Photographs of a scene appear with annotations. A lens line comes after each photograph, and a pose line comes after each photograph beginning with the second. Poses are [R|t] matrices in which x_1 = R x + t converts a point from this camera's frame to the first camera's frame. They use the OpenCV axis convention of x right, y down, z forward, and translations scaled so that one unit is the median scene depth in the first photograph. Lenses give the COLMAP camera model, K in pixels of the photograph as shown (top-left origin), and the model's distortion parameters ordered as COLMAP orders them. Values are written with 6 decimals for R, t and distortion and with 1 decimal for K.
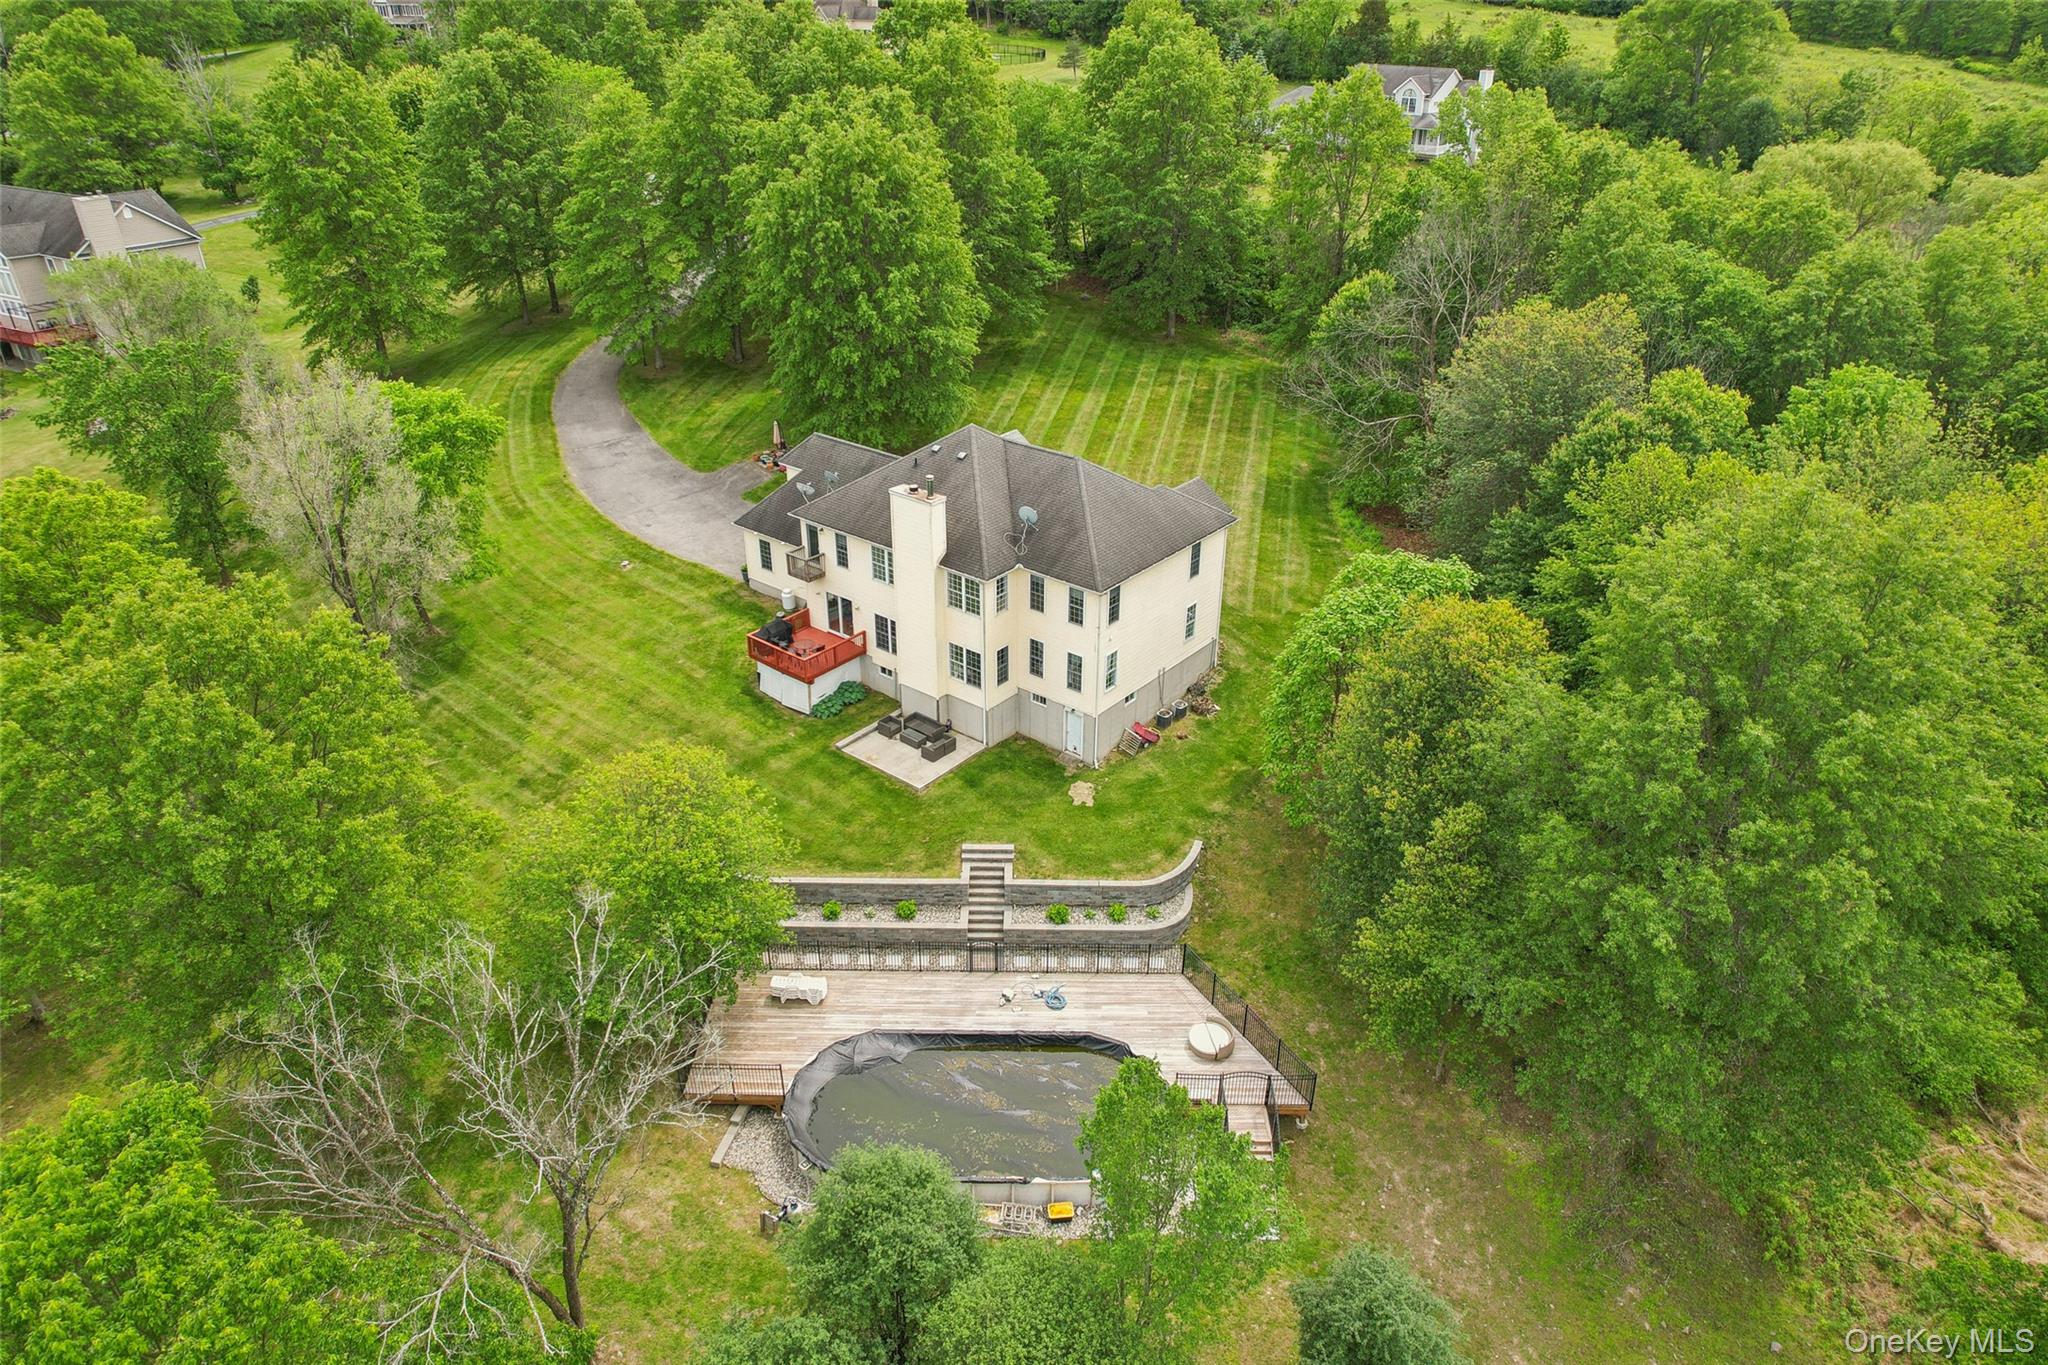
lens RADIAL K [[1328.0, 0, 1024.0], [0, 1328.0, 682.5], [0, 0, 1]] dist [-0.047950, 0.000003]
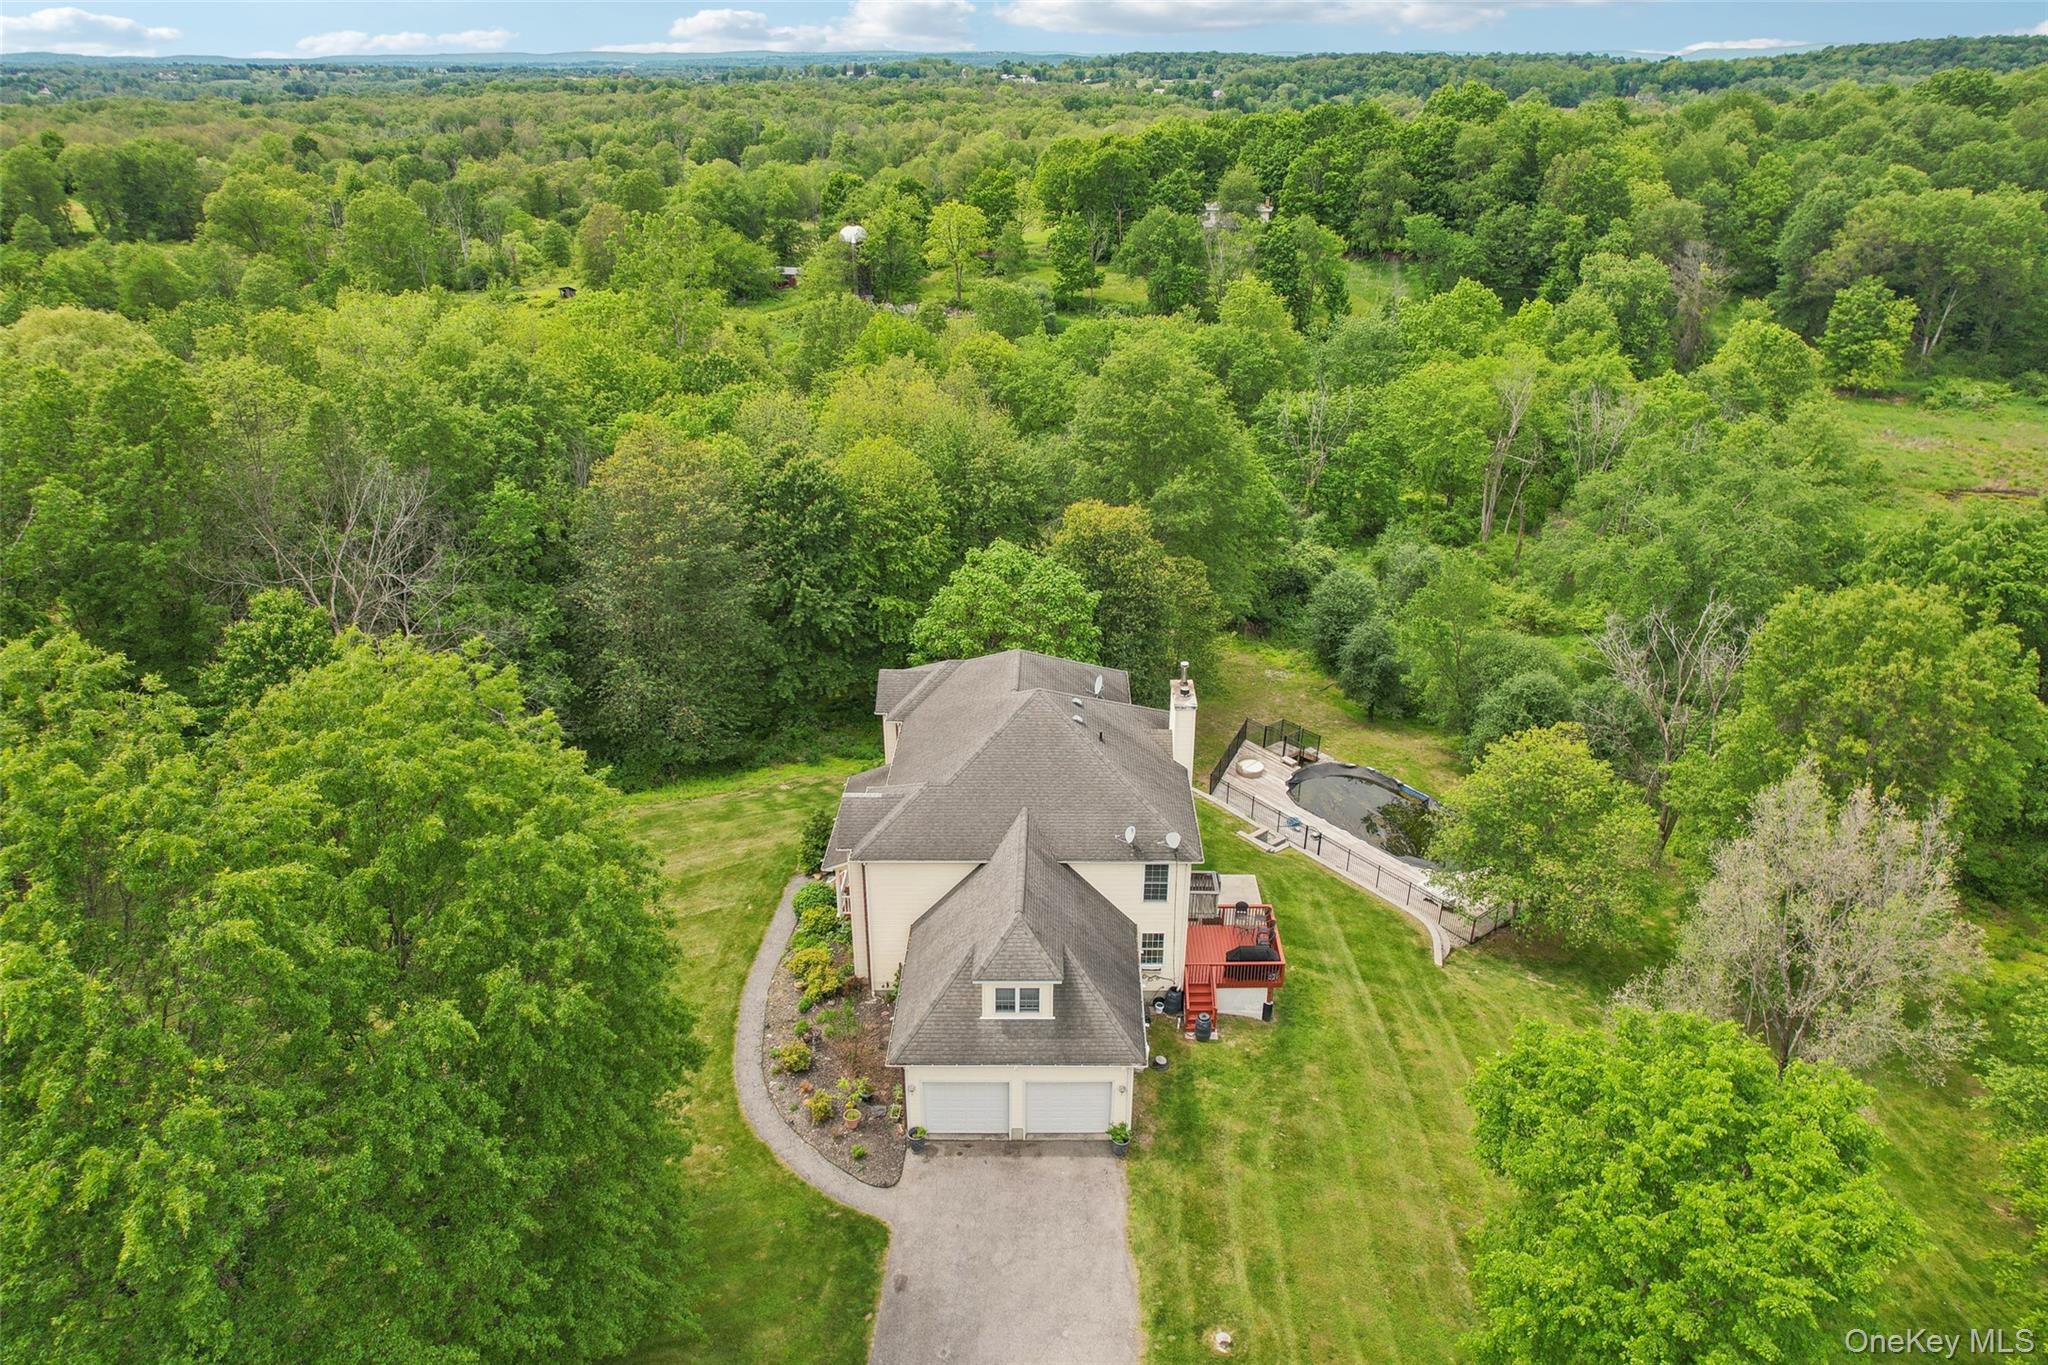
lens RADIAL K [[1328.0, 0, 1024.0], [0, 1328.0, 682.5], [0, 0, 1]] dist [-0.047950, 0.000003]
pose [[-0.620826, -0.321175, 0.715138, -0.683364], [0.389878, 0.664922, 0.637083, -0.789197], [-0.680126, 0.674334, -0.287582, 1.307737]]
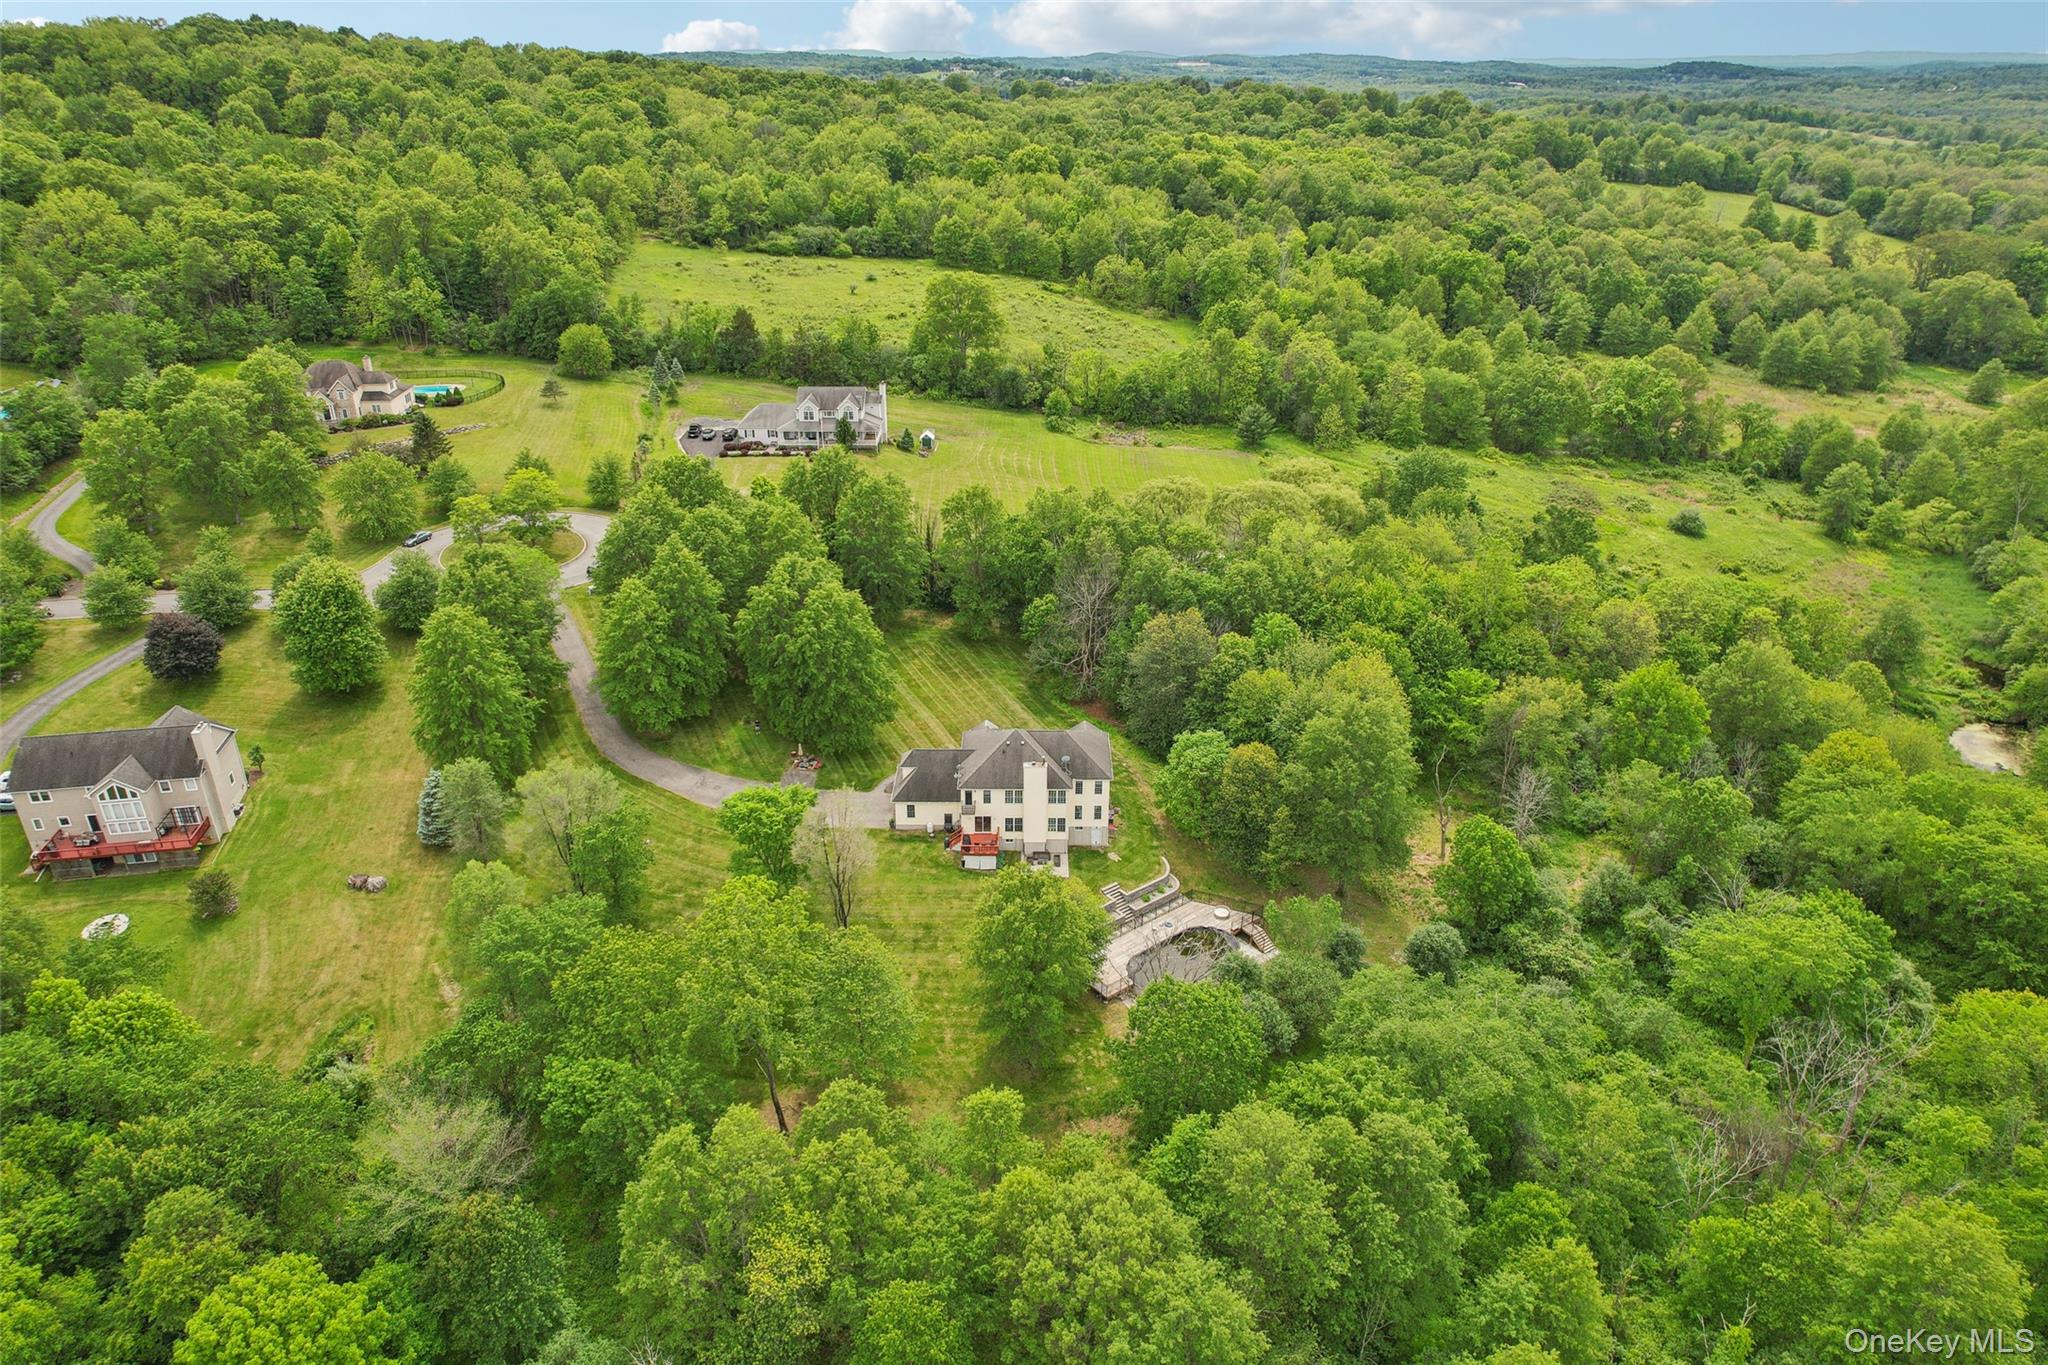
lens RADIAL K [[1328.0, 0, 1024.0], [0, 1328.0, 682.5], [0, 0, 1]] dist [-0.047950, 0.000003]
pose [[0.779492, -0.271694, 0.564424, -1.407830], [0.298864, 0.953182, 0.046087, -0.395724], [-0.550521, 0.132762, 0.824197, -1.019554]]
